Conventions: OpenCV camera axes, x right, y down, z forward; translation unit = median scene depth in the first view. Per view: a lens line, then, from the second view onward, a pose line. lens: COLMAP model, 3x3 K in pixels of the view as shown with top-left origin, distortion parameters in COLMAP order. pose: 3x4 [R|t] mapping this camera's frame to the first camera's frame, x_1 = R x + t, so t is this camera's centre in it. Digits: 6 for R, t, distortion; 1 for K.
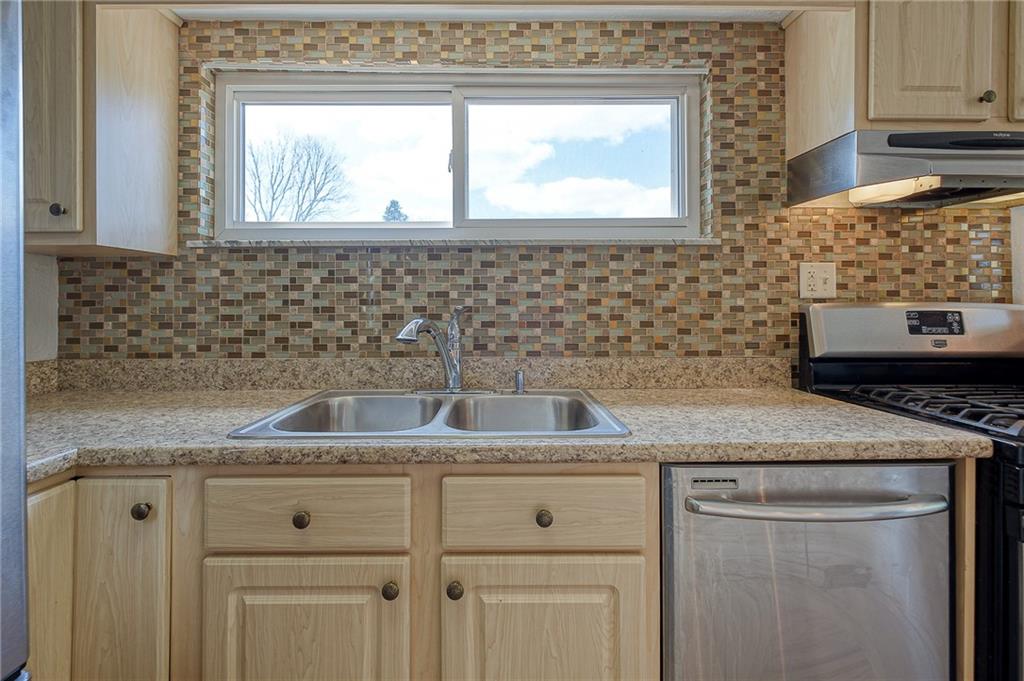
lens RADIAL K [[457.0, 0, 505.1], [0, 457.0, 303.4], [0, 0, 1]] dist [0.001818, -0.002861]
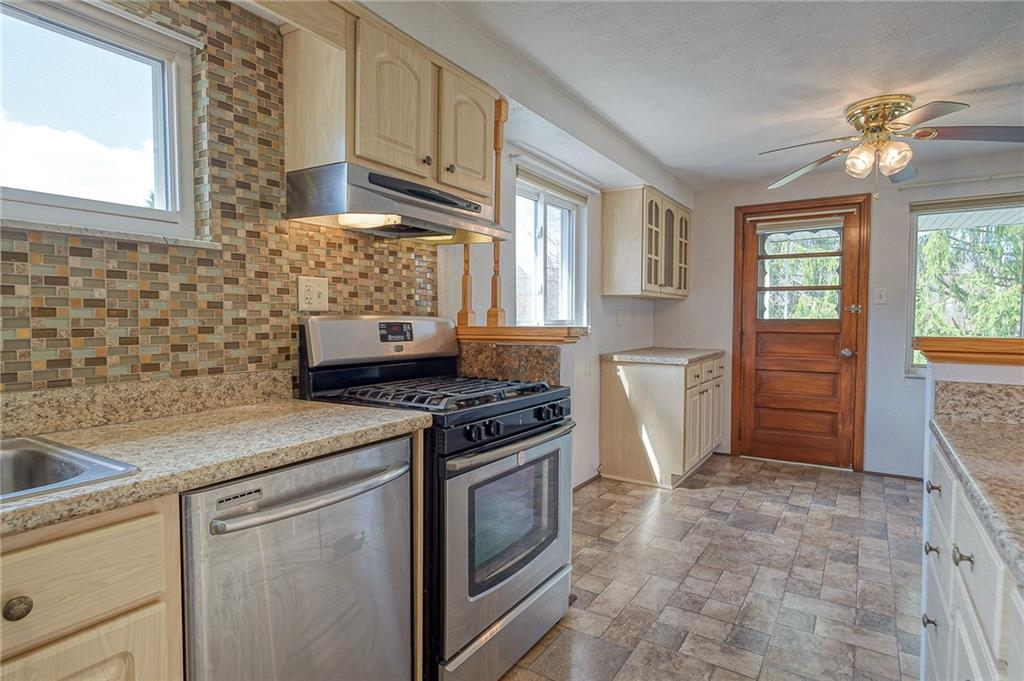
lens RADIAL K [[546.8, 0, 514.6], [0, 546.8, 340.5], [0, 0, 1]] dist [0.001724, 0.000443]
pose [[0.549563, -0.031541, 0.834857, -0.115626], [-0.008570, 0.999022, 0.043385, -0.001945], [-0.835409, -0.030997, 0.548755, -0.079878]]
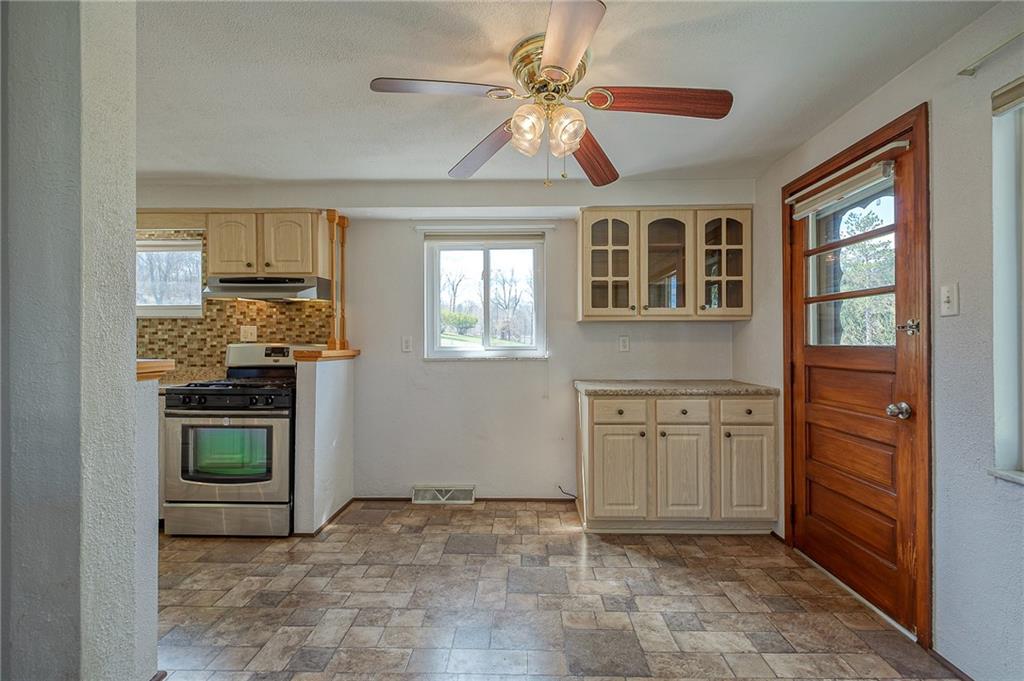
lens RADIAL K [[457.0, 0, 520.4], [0, 457.0, 341.3], [0, 0, 1]] dist [0.001818, -0.002861]
pose [[0.999438, 0.001216, -0.033485, 2.129278], [-0.001065, 0.999989, 0.004522, -0.023800], [0.033490, -0.004484, 0.999429, -1.234864]]
